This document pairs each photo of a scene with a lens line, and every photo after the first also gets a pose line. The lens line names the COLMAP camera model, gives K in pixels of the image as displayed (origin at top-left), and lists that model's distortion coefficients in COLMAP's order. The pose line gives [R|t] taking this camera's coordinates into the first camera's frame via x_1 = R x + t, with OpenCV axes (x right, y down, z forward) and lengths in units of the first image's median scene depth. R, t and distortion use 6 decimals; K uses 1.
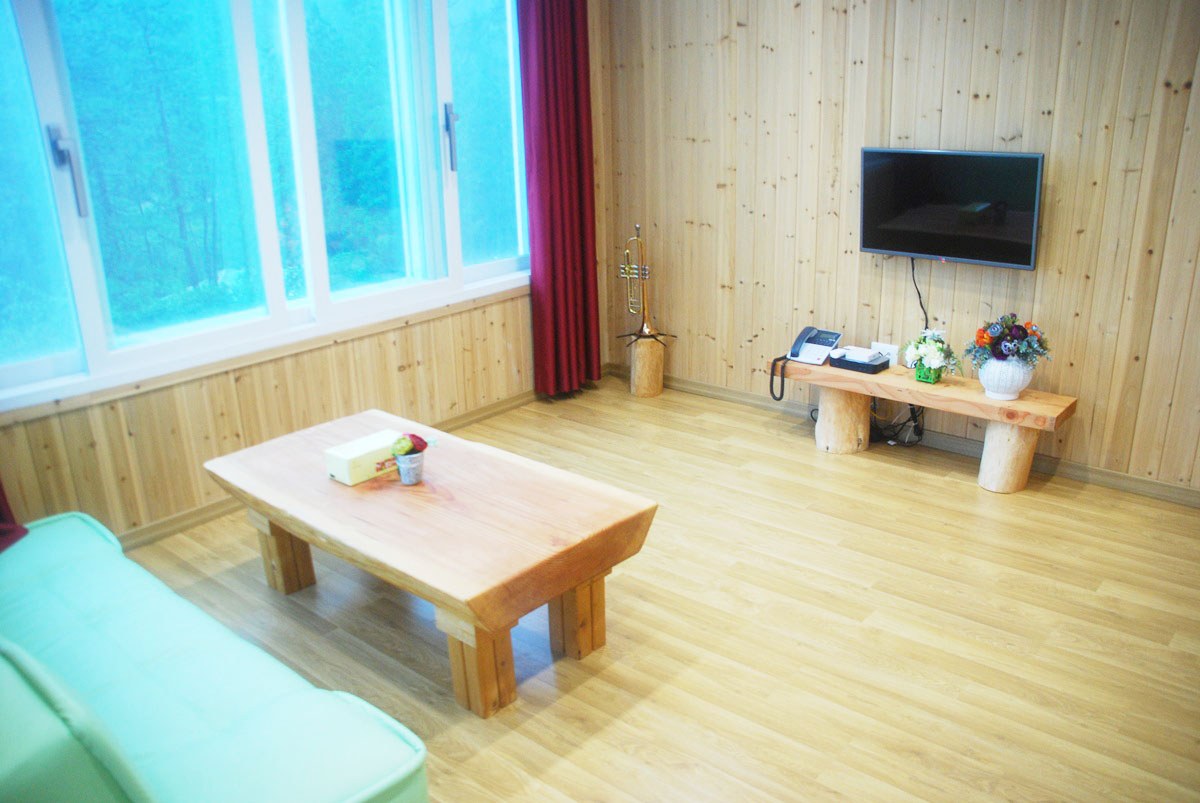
lens RADIAL K [[968.7, 0, 595.4], [0, 968.7, 406.0], [0, 0, 1]] dist [-0.166438, 0.174588]
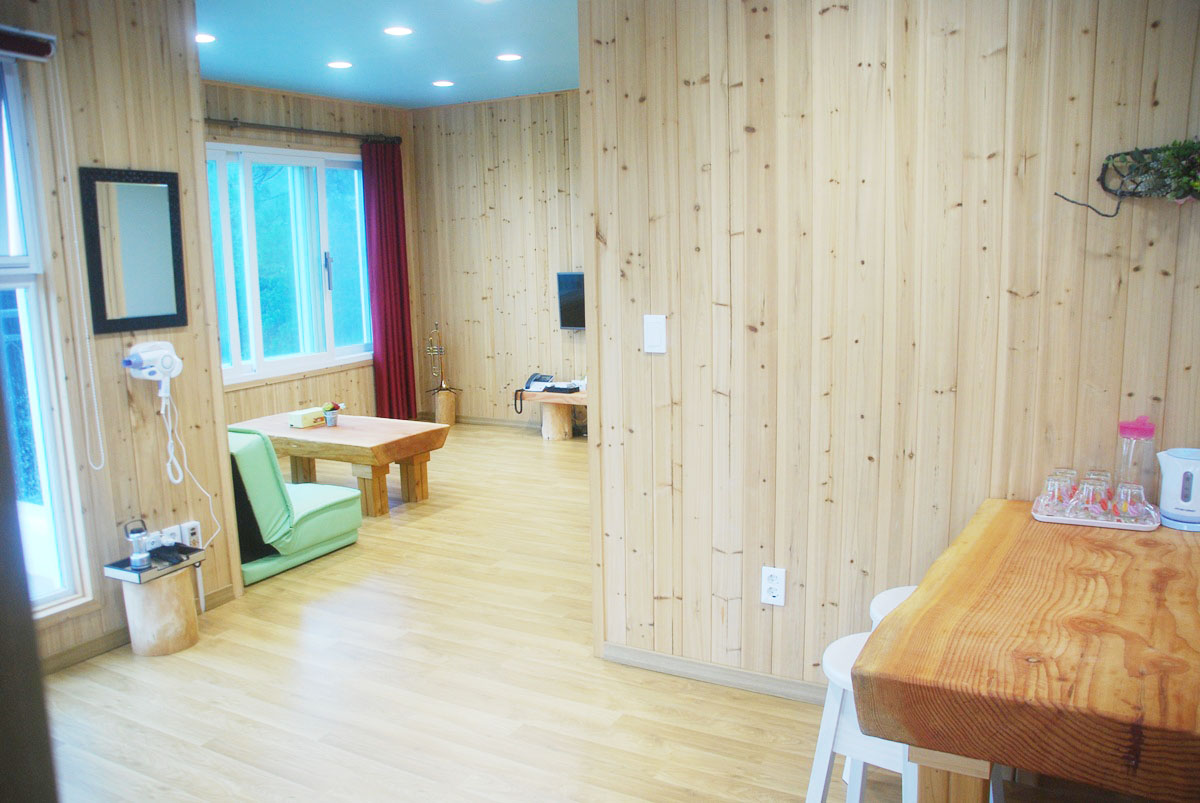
lens RADIAL K [[968.7, 0, 595.4], [0, 968.7, 406.0], [0, 0, 1]] dist [-0.166438, 0.174588]
pose [[0.978560, -0.031023, 0.203610, -0.036105], [0.062873, 0.986398, -0.151877, 0.260506], [-0.196129, 0.161423, 0.967200, -0.754261]]
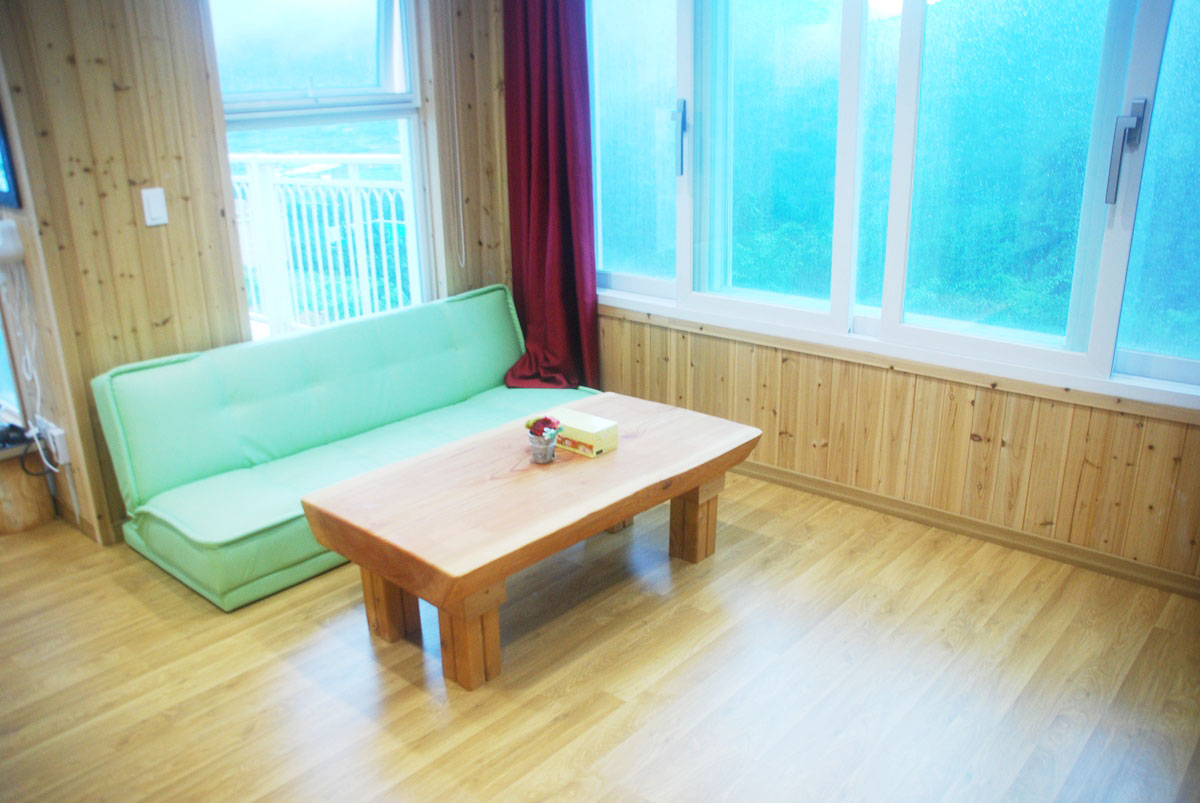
lens RADIAL K [[930.9, 0, 600.0], [0, 930.9, 401.5], [0, 0, 1]] dist [-0.167317, 0.148109]
pose [[0.012982, 0.328123, -0.944546, 0.492061], [-0.312648, 0.898594, 0.307863, -0.200835], [0.949780, 0.291314, 0.114253, 0.623926]]
